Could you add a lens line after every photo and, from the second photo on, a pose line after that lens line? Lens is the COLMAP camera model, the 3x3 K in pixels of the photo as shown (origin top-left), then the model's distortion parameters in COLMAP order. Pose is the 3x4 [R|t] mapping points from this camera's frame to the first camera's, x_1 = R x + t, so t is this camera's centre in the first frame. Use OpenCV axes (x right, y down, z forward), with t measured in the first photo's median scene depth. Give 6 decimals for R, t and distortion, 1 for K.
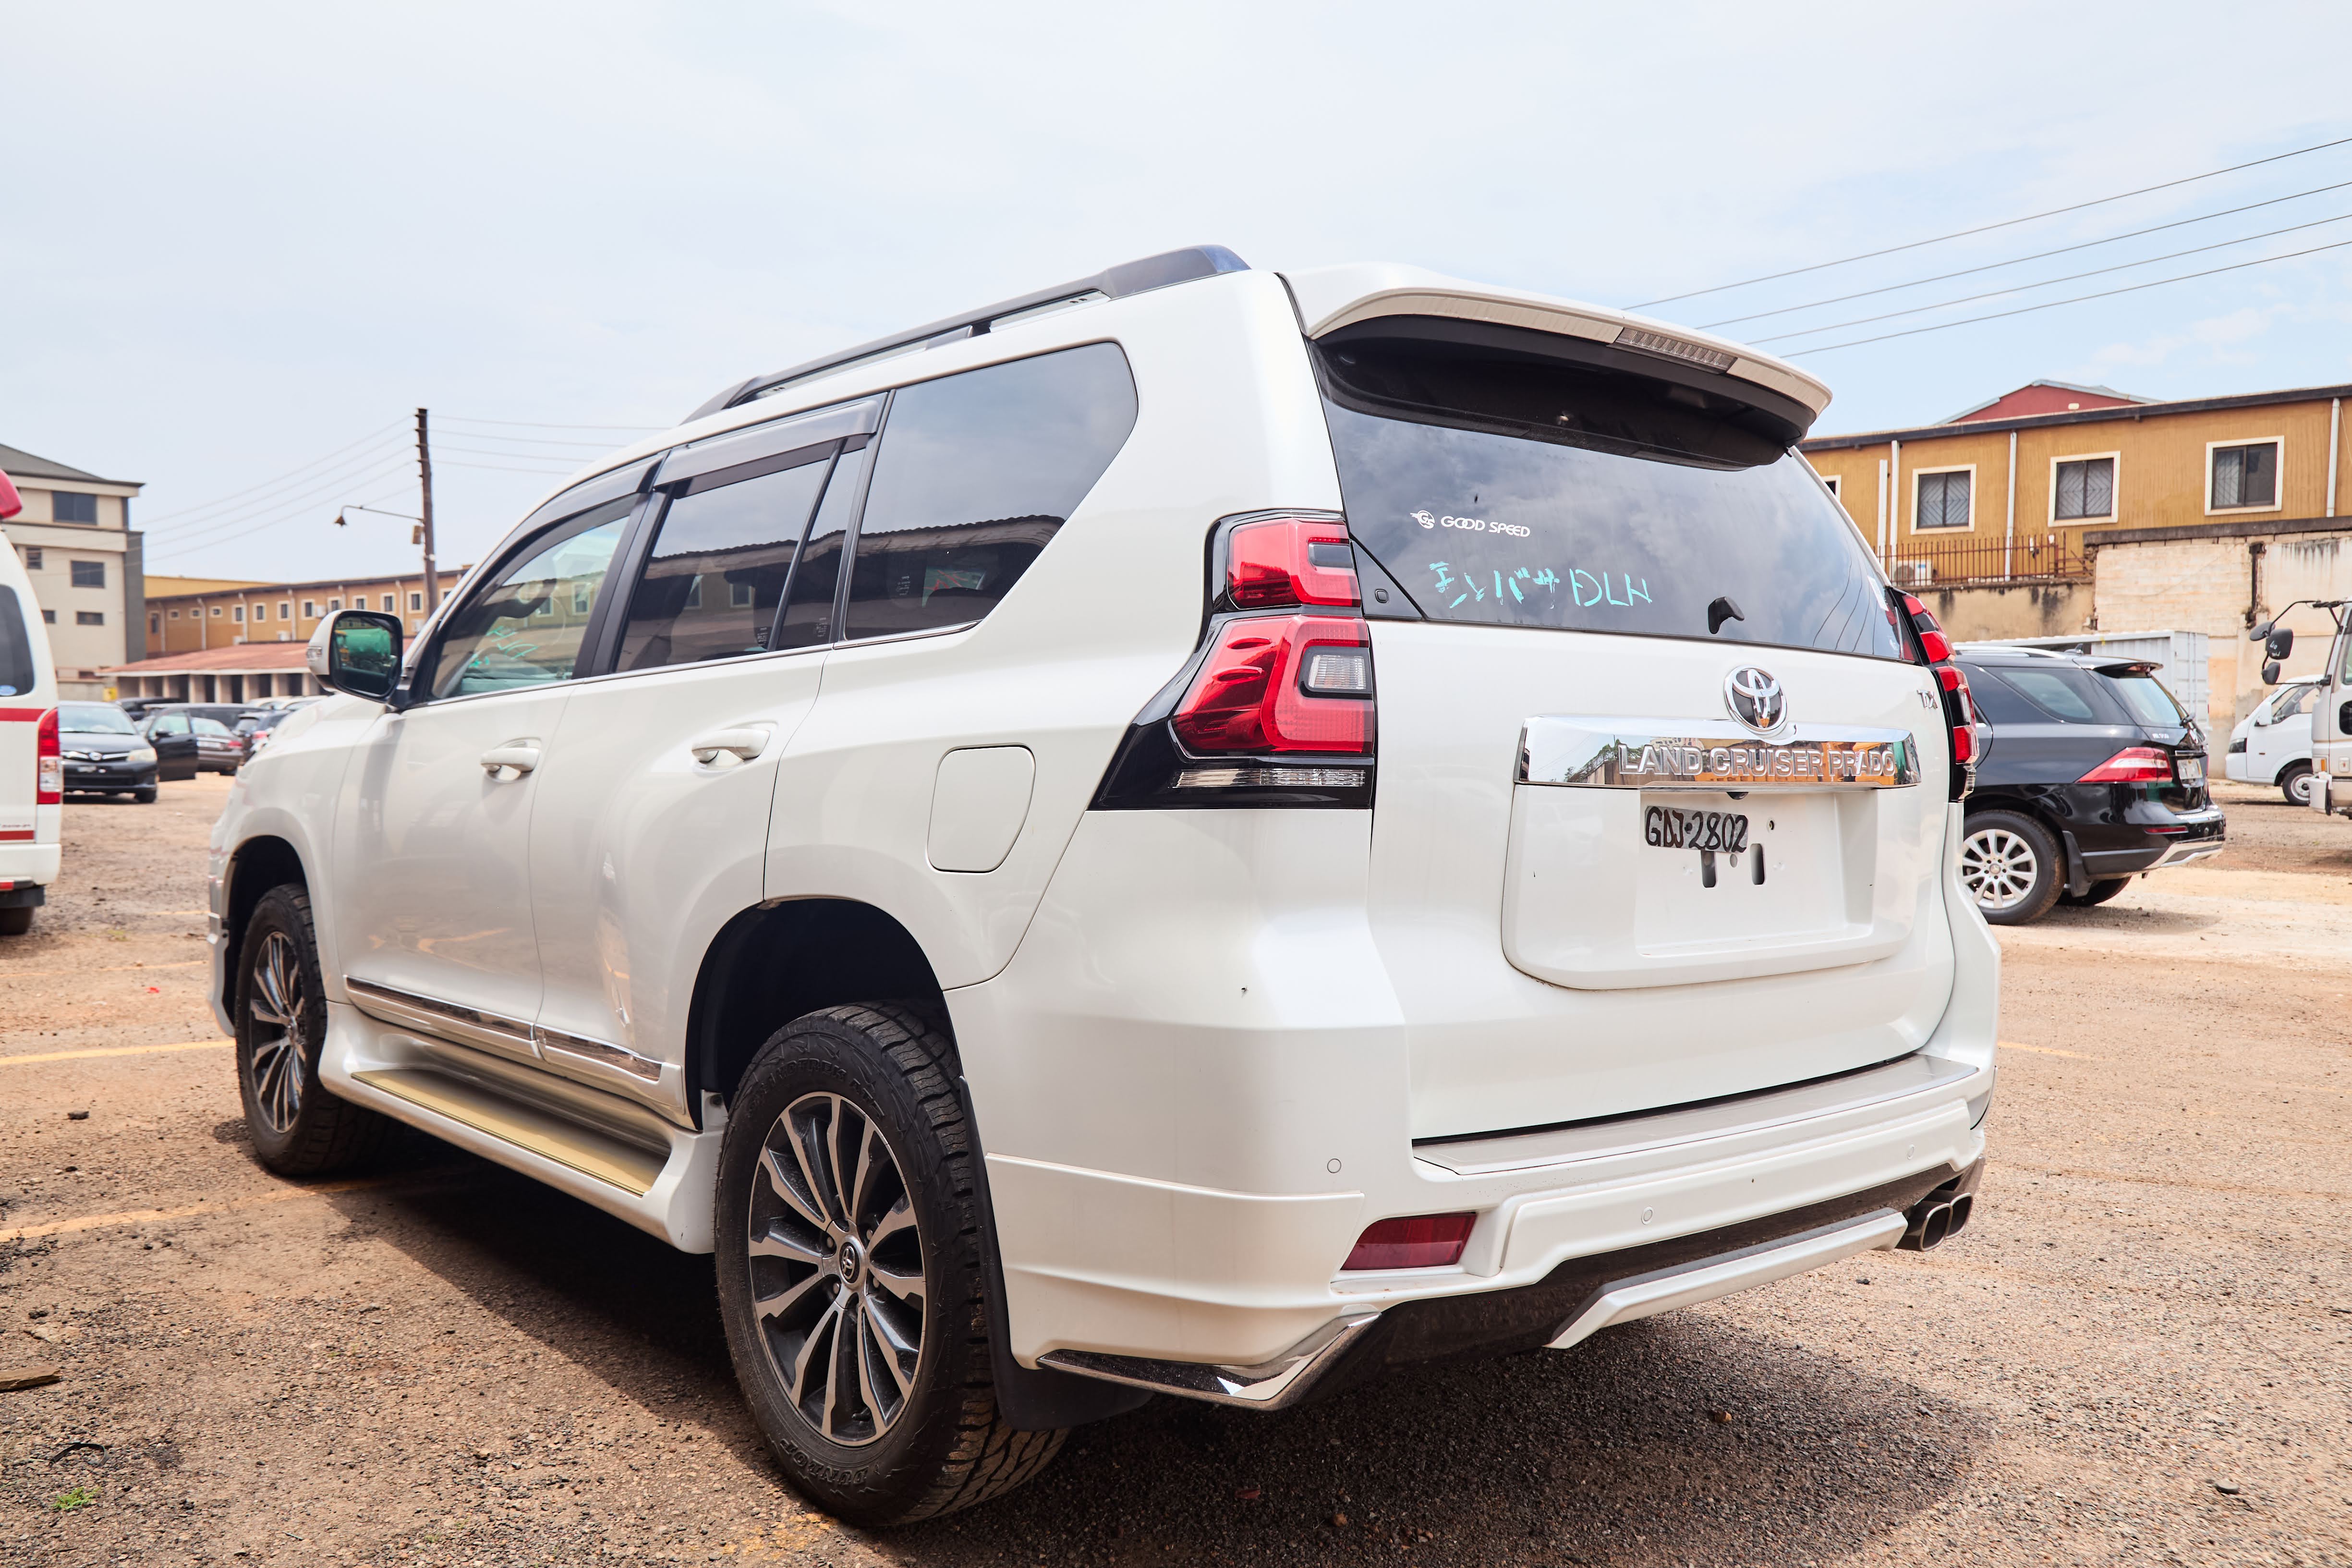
lens RADIAL K [[1818.3, 0, 1063.8], [0, 1818.3, 802.5], [0, 0, 1]] dist [0.057979, 0.009366]
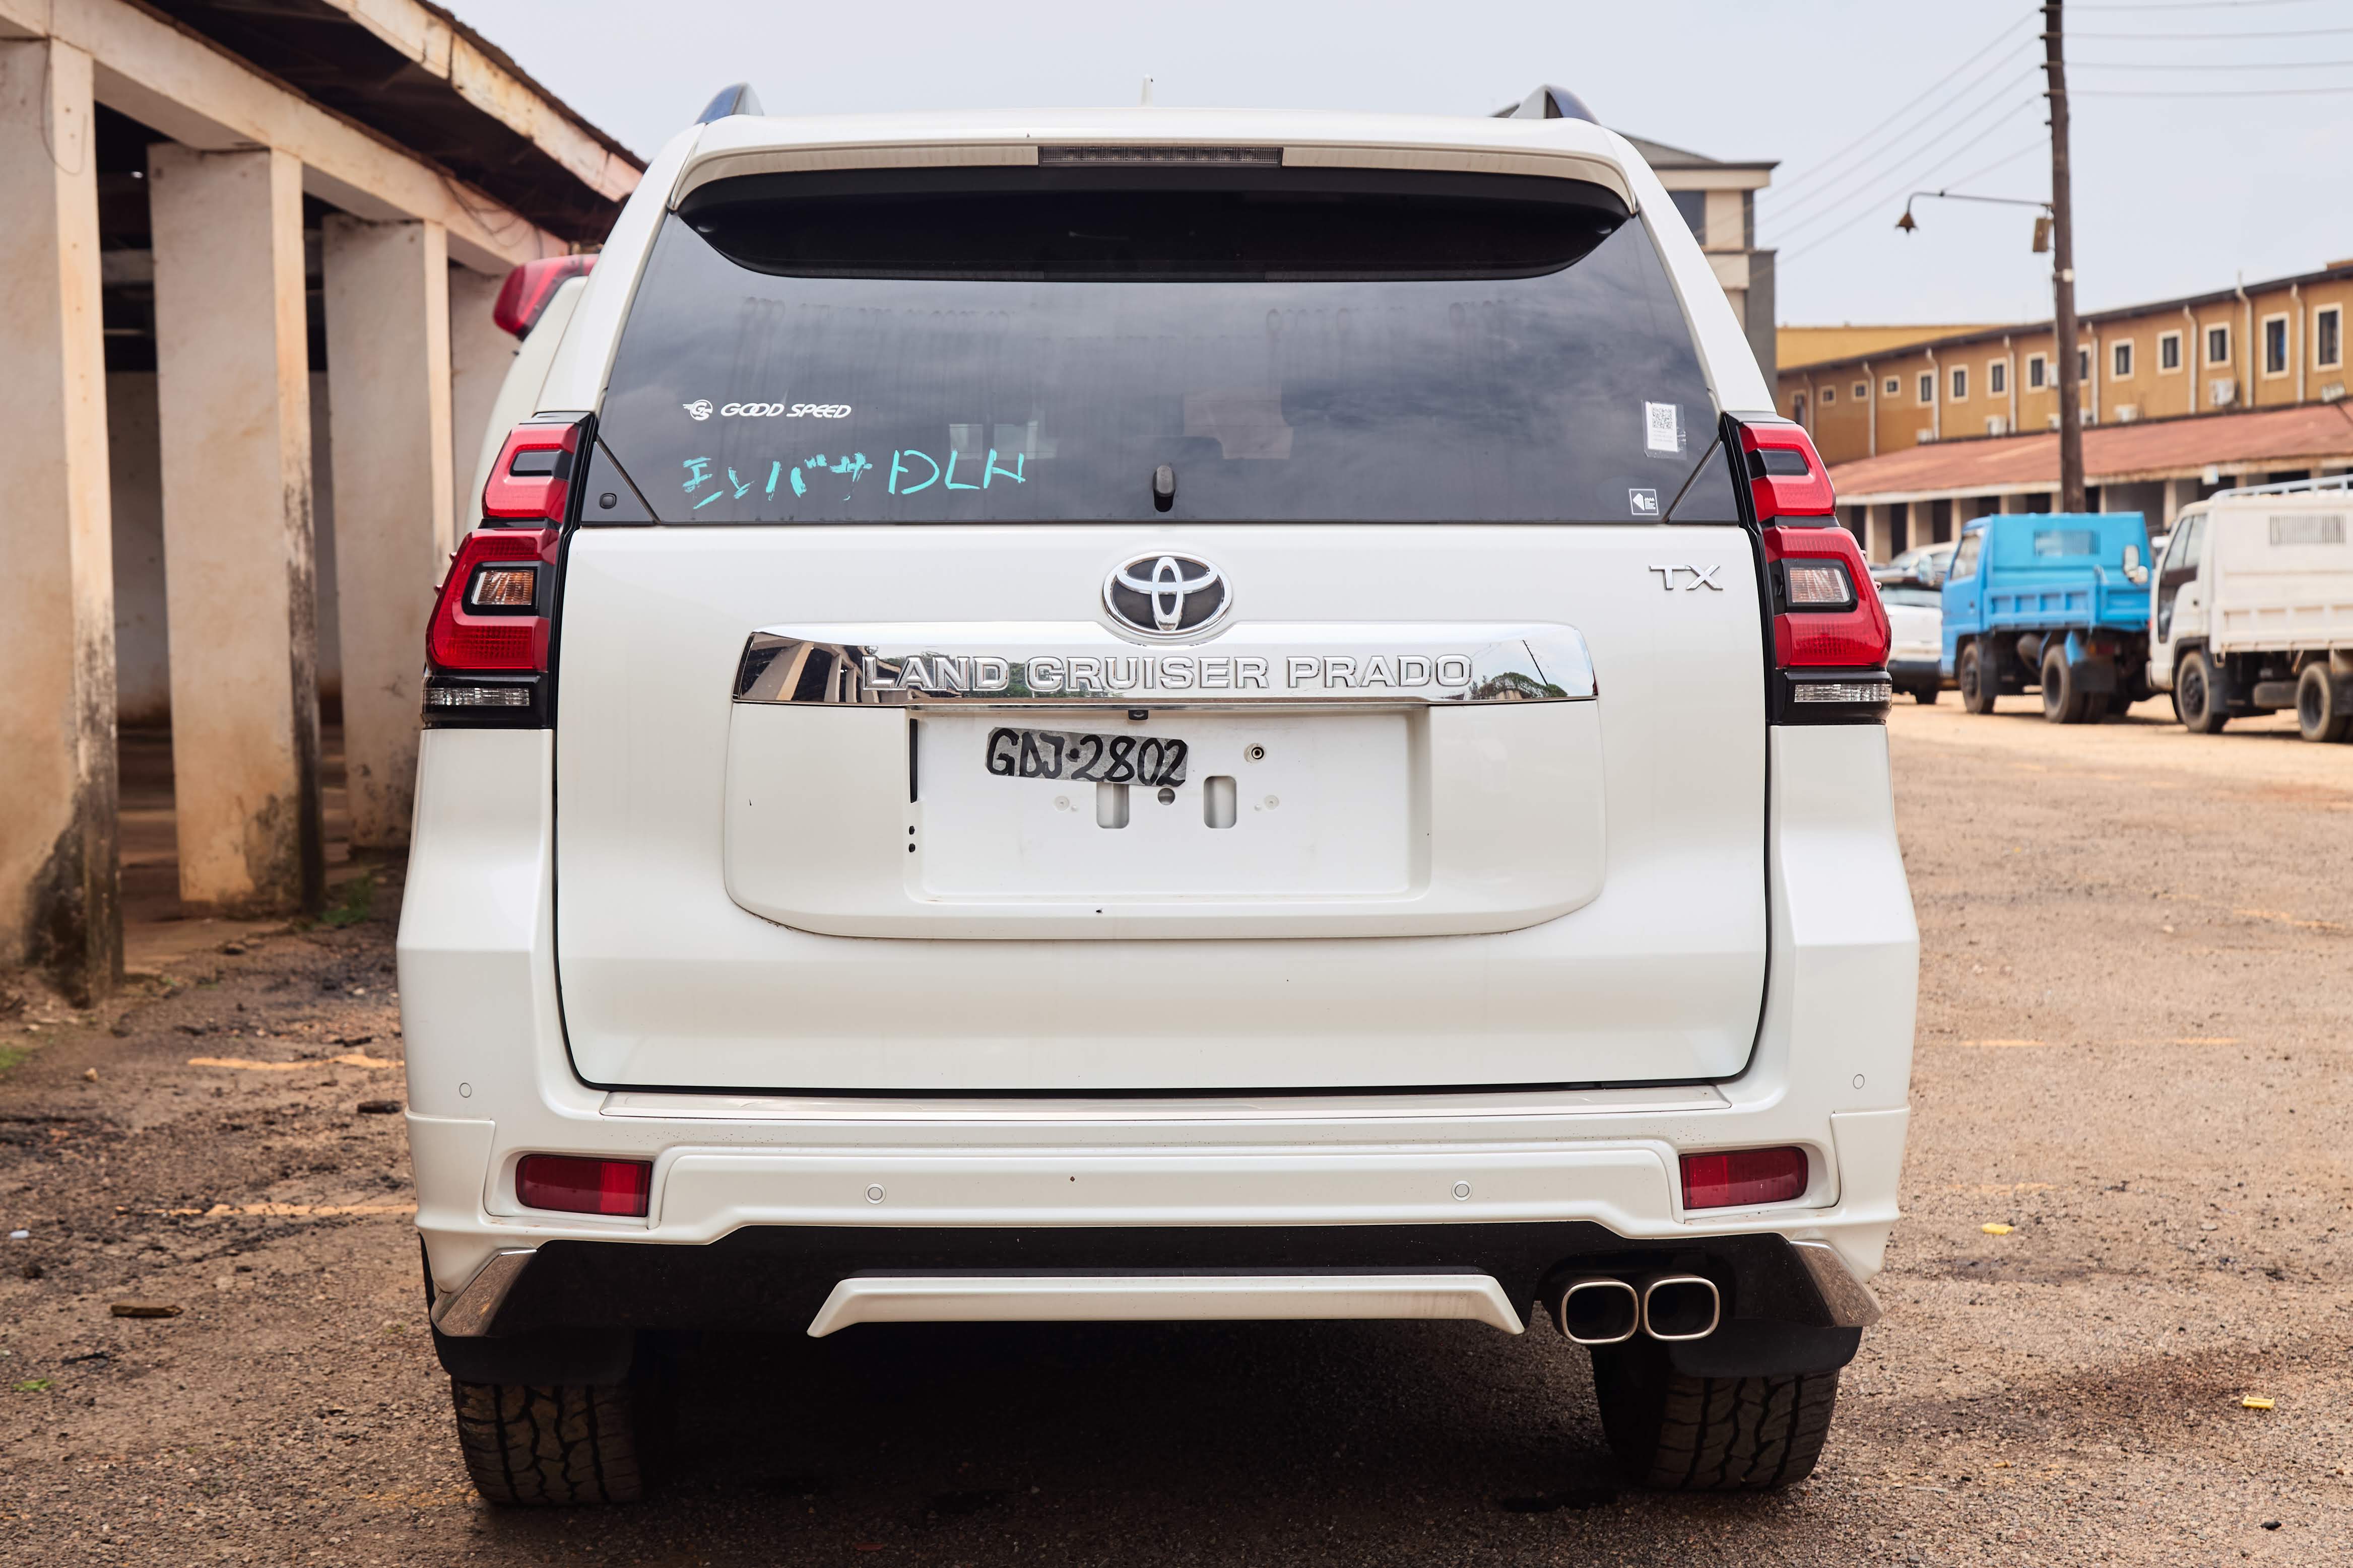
lens RADIAL K [[3958.6, 0, 1177.9], [0, 3958.6, 783.7], [0, 0, 1]] dist [-0.023123, 0.000000]
pose [[0.773533, 0.010614, -0.633667, 1.482649], [-0.004626, 0.999928, 0.011102, 0.006823], [0.633739, -0.005656, 0.773527, -0.337073]]
